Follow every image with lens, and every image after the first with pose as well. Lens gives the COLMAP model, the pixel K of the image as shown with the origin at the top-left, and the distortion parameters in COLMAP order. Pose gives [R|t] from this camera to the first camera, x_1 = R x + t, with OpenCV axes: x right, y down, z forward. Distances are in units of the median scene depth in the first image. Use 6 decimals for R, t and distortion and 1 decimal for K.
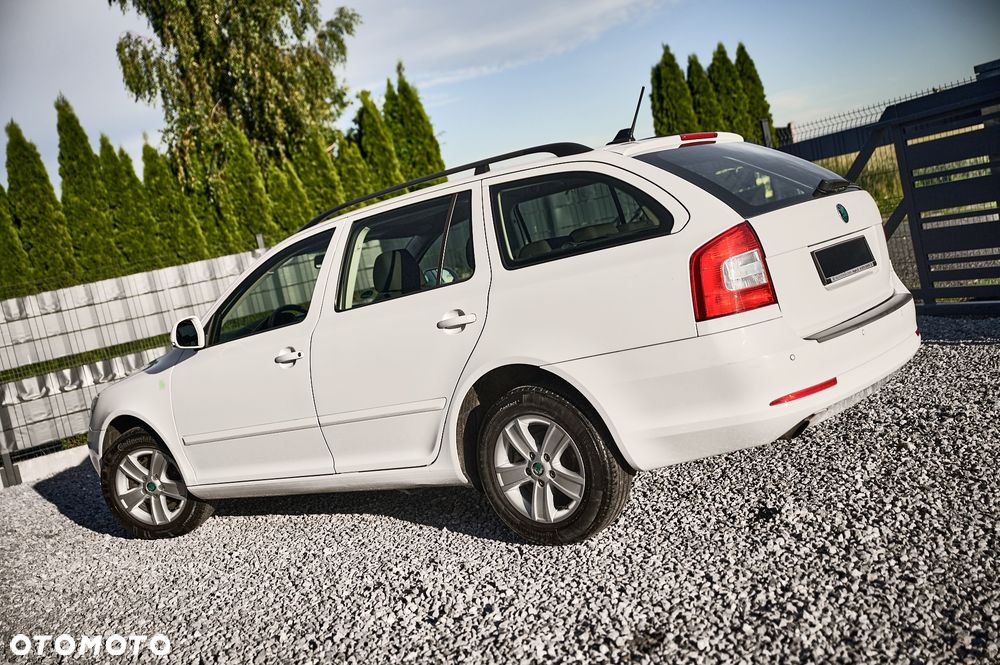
lens RADIAL K [[1056.2, 0, 484.3], [0, 1056.2, 325.5], [0, 0, 1]] dist [0.068494, 0.000000]
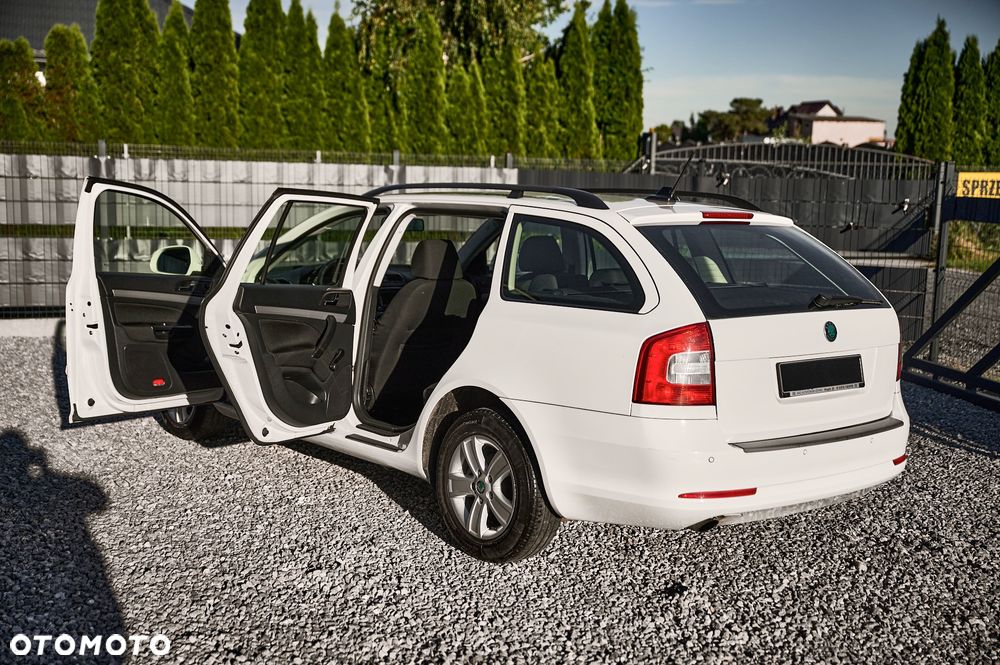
lens RADIAL K [[1179.7, 0, 488.7], [0, 1179.7, 334.0], [0, 0, 1]] dist [0.120282, 0.000000]
pose [[0.953874, 0.261108, -0.148143, 0.079281], [-0.249215, 0.963858, 0.094174, -0.052096], [0.167378, -0.052911, 0.984472, -0.067477]]
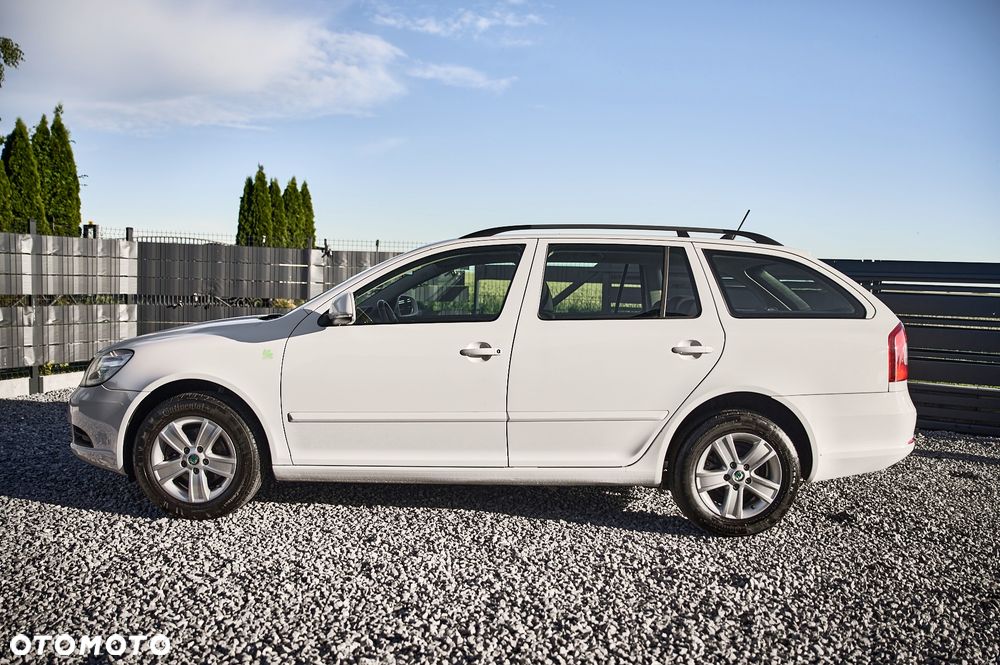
lens RADIAL K [[751.5, 0, 496.4], [0, 751.5, 325.3], [0, 0, 1]] dist [-0.076151, 0.062090]
pose [[0.768093, 0.198989, 0.608635, -0.313008], [-0.143549, 0.979807, -0.139182, 0.051946], [-0.624041, 0.019536, 0.781147, 0.200253]]
